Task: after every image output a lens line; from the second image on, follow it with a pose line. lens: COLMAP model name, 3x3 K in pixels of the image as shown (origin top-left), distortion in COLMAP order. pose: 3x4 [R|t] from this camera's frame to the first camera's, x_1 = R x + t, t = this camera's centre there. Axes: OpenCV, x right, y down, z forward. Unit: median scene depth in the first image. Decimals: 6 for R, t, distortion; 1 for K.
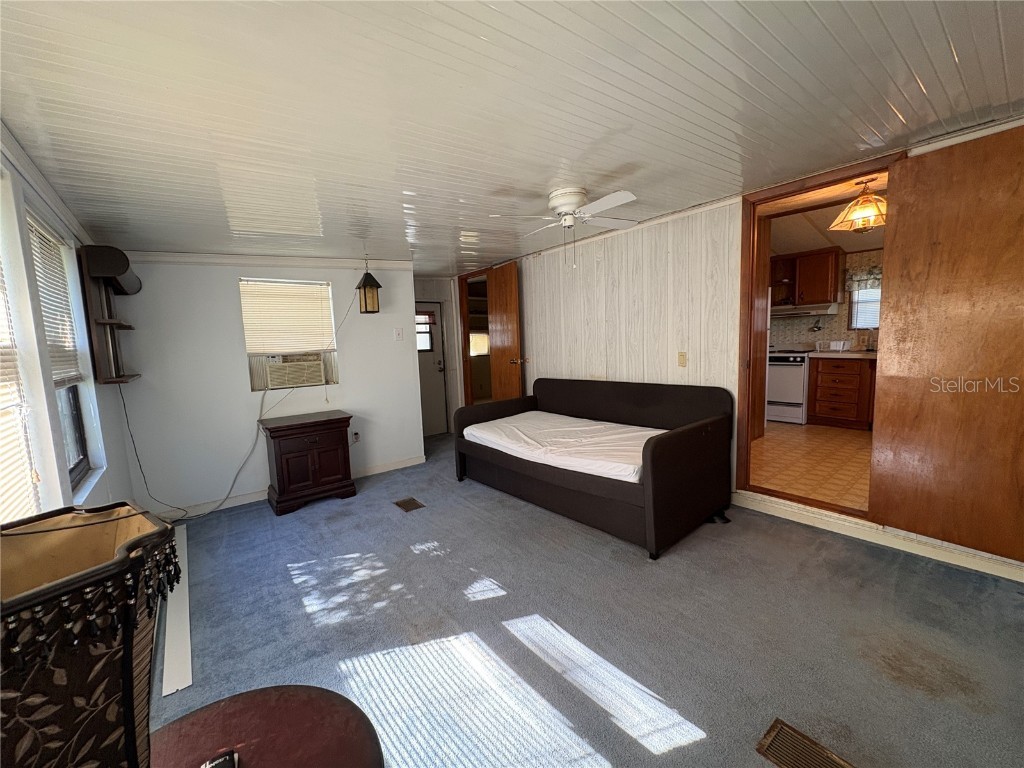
lens RADIAL K [[408.1, 0, 512.4], [0, 408.1, 384.5], [0, 0, 1]] dist [-0.001240, 0.000197]
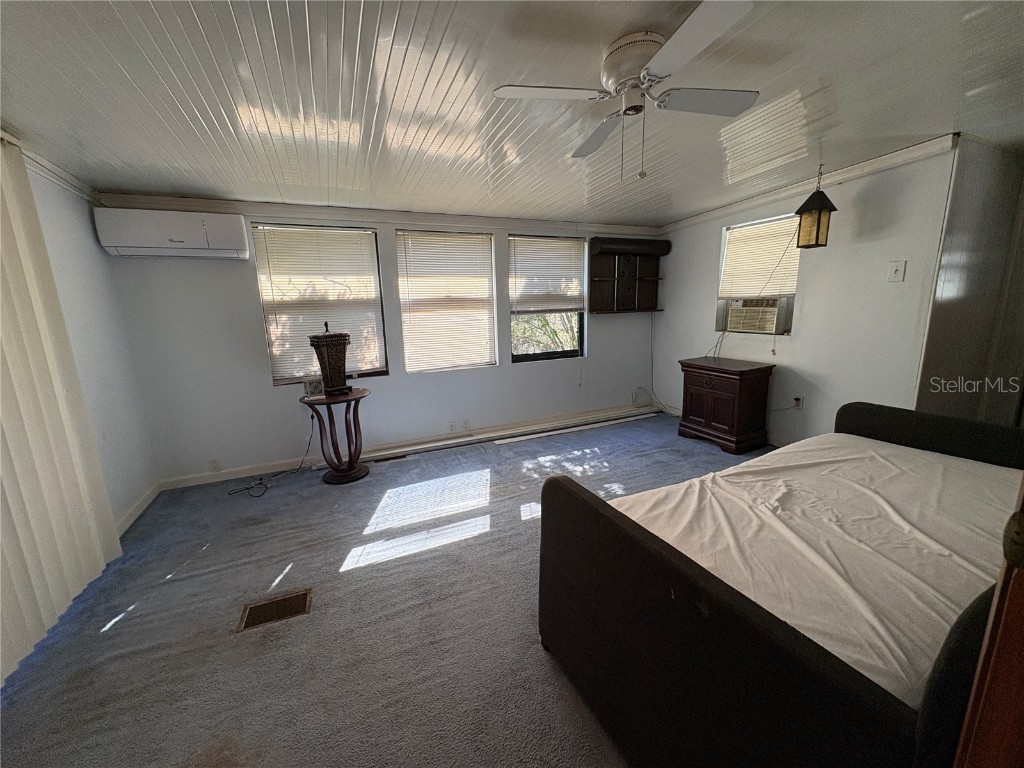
lens RADIAL K [[408.1, 0, 512.4], [0, 408.1, 384.5], [0, 0, 1]] dist [-0.001240, 0.000197]
pose [[-0.247858, 0.238358, -0.939016, 0.621842], [-0.063680, 0.963156, 0.261294, -0.102232], [0.966701, 0.124560, -0.223548, 0.738446]]
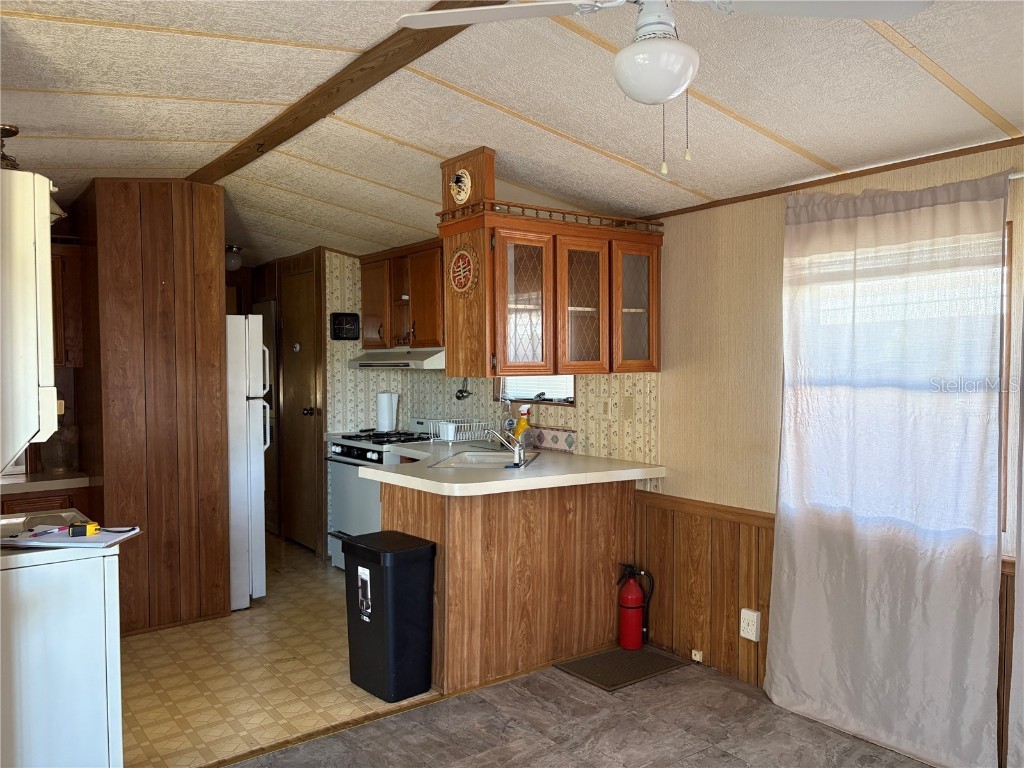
lens RADIAL K [[774.9, 0, 517.6], [0, 774.9, 390.2], [0, 0, 1]] dist [0.072717, -0.142207]
pose [[0.998956, 0.032000, -0.032600, 1.336000], [-0.034225, 0.996950, -0.070144, -0.120965], [0.030256, 0.071187, 0.997004, 0.076148]]
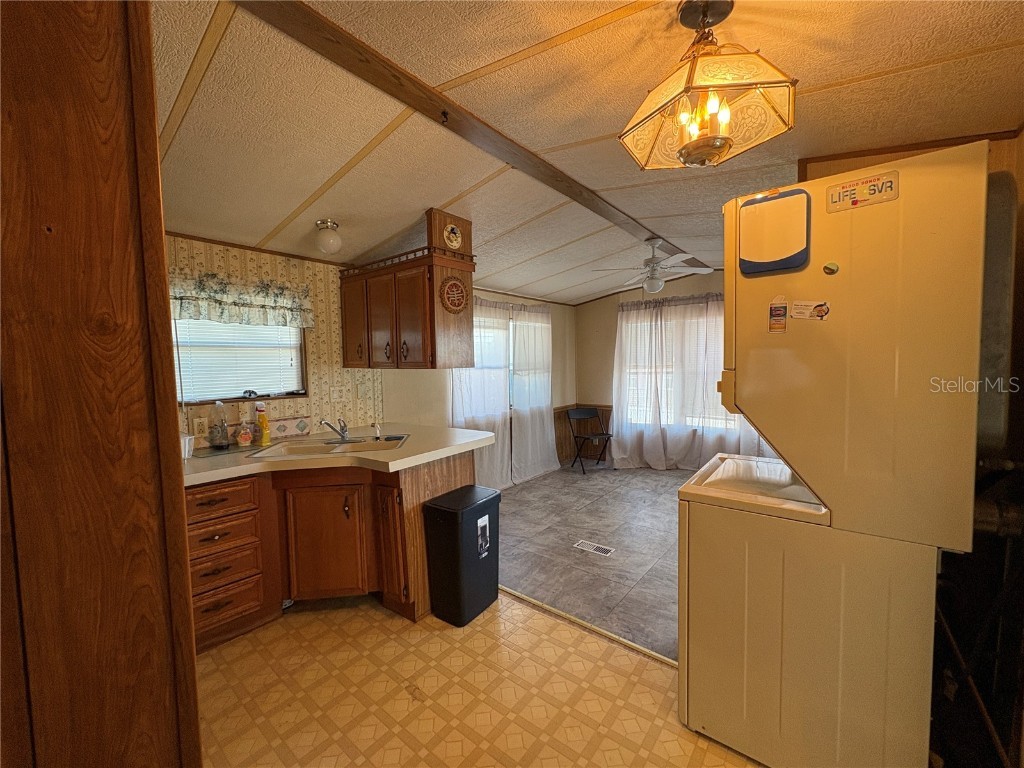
lens RADIAL K [[408.1, 0, 512.4], [0, 408.1, 384.5], [0, 0, 1]] dist [-0.001240, 0.000197]
pose [[-0.210711, -0.018475, 0.977374, 0.487393], [0.129925, 0.990422, 0.046732, -0.195539], [-0.968876, 0.136832, -0.206293, 1.100483]]
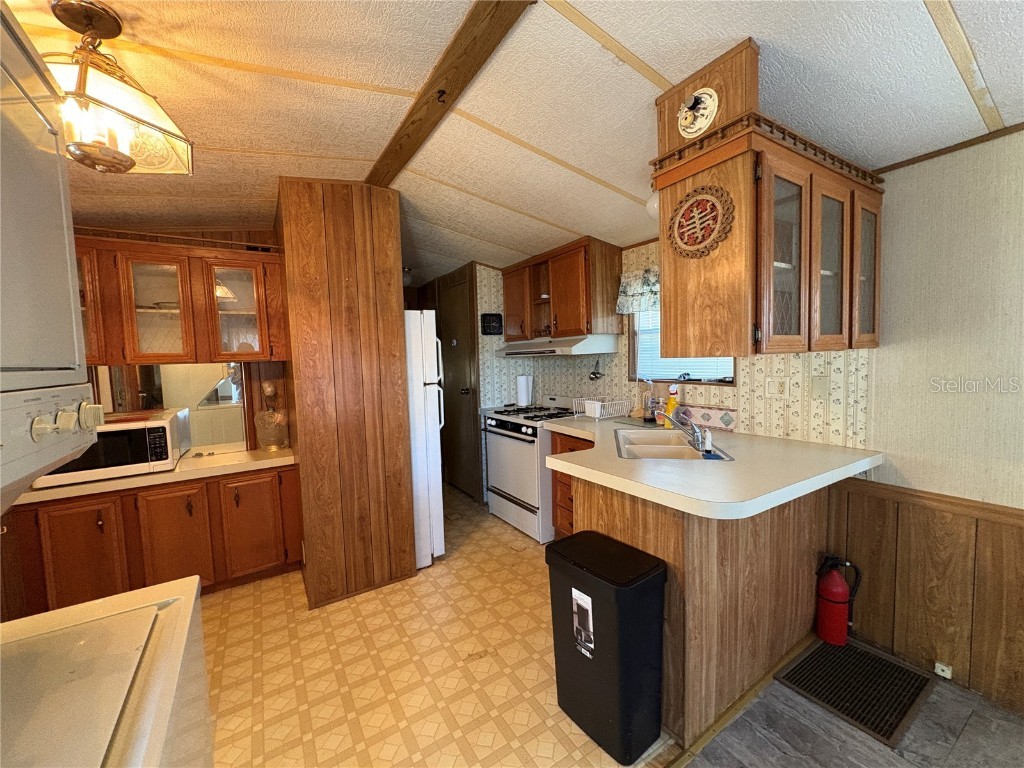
lens RADIAL K [[408.1, 0, 512.4], [0, 408.1, 384.5], [0, 0, 1]] dist [-0.001240, 0.000197]
pose [[0.993063, 0.012219, -0.116948, 1.099273], [-0.016368, 0.999268, -0.034588, -0.159079], [0.116440, 0.036262, 0.992536, 0.615791]]
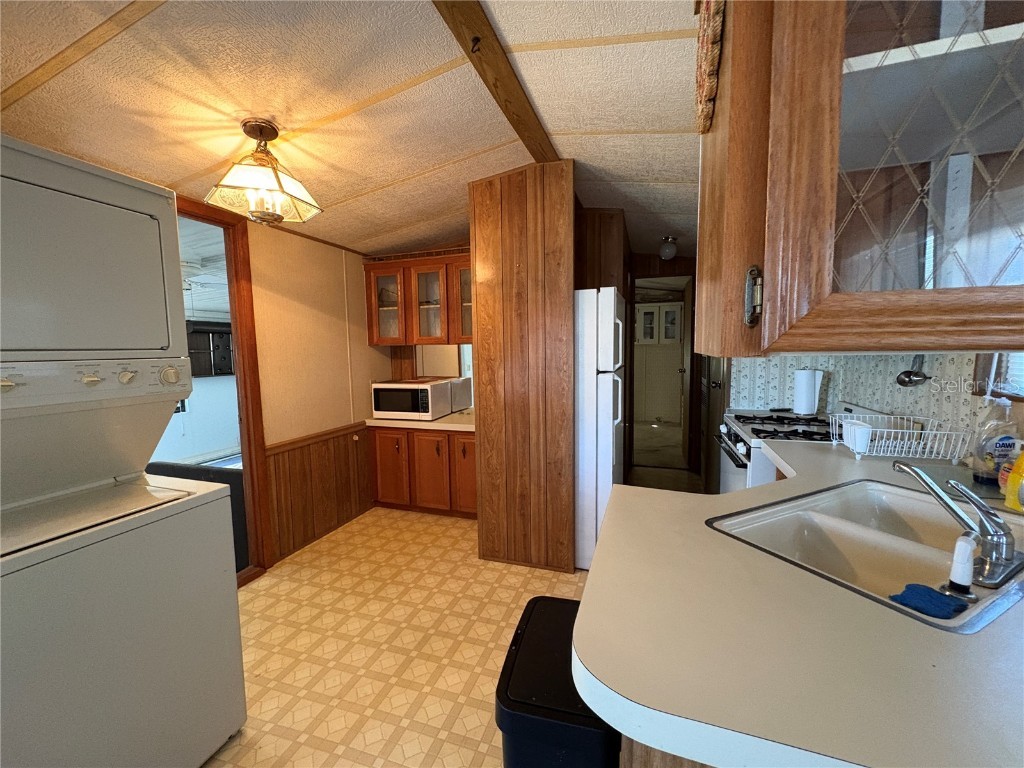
lens RADIAL K [[408.1, 0, 512.4], [0, 408.1, 384.5], [0, 0, 1]] dist [-0.001240, 0.000197]
pose [[0.531187, 0.104579, -0.840775, 1.347588], [-0.093379, 0.993534, 0.064584, -0.193359], [0.842093, 0.044205, 0.537518, 0.871155]]
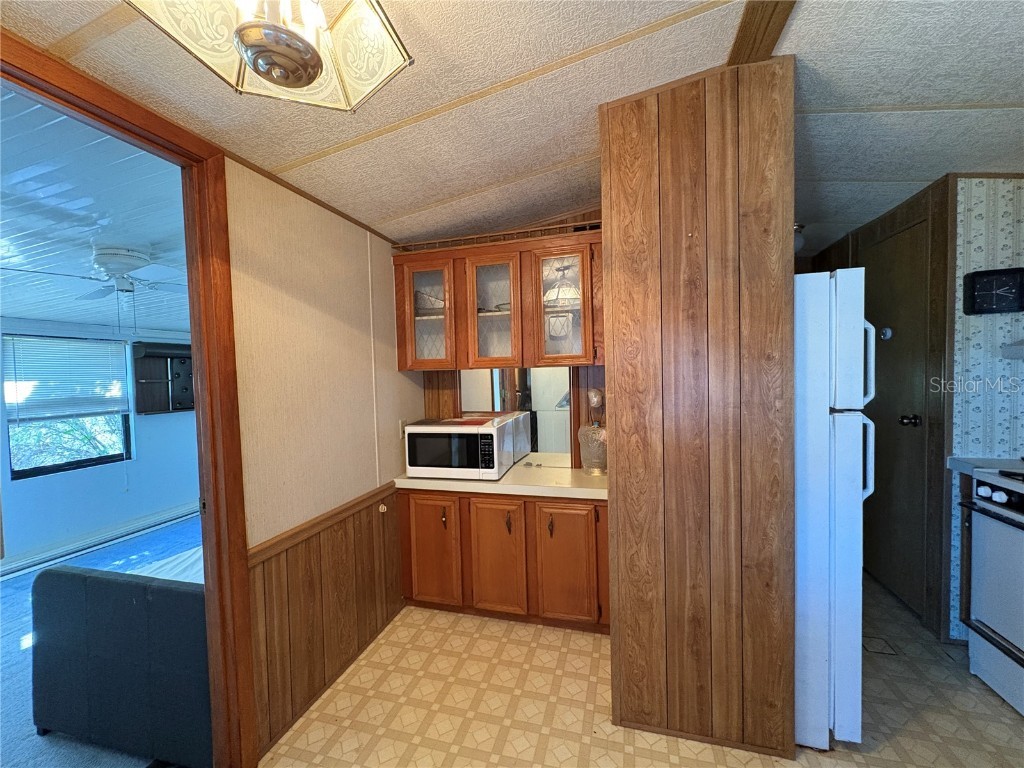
lens RADIAL K [[408.1, 0, 512.4], [0, 408.1, 384.5], [0, 0, 1]] dist [-0.001240, 0.000197]
pose [[0.577542, 0.047879, -0.814956, 0.991390], [-0.079787, 0.996810, 0.002019, -0.184723], [0.812453, 0.063857, 0.579520, 0.863460]]
